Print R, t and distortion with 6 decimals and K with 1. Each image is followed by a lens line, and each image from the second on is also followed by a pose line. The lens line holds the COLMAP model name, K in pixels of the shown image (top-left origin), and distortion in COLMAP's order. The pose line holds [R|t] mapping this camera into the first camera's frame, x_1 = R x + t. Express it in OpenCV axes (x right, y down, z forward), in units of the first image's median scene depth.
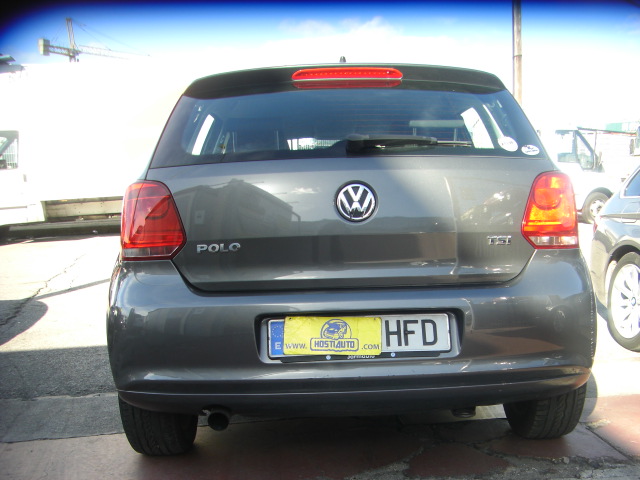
lens RADIAL K [[751.3, 0, 320.0], [0, 751.3, 240.0], [0, 0, 1]] dist [-0.055926, 0.015595]
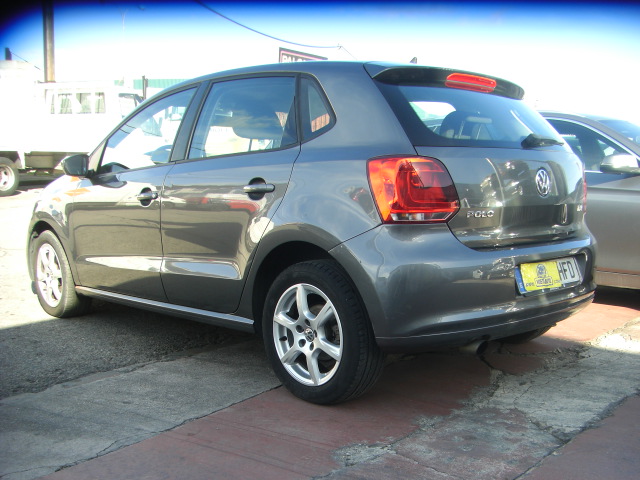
lens RADIAL K [[751.3, 0, 320.0], [0, 751.3, 240.0], [0, 0, 1]] dist [-0.055926, 0.015595]
pose [[0.712668, -0.027697, 0.700954, -1.273622], [-0.013659, 0.998483, 0.053340, -0.010155], [-0.701368, -0.047587, 0.711209, 0.286444]]
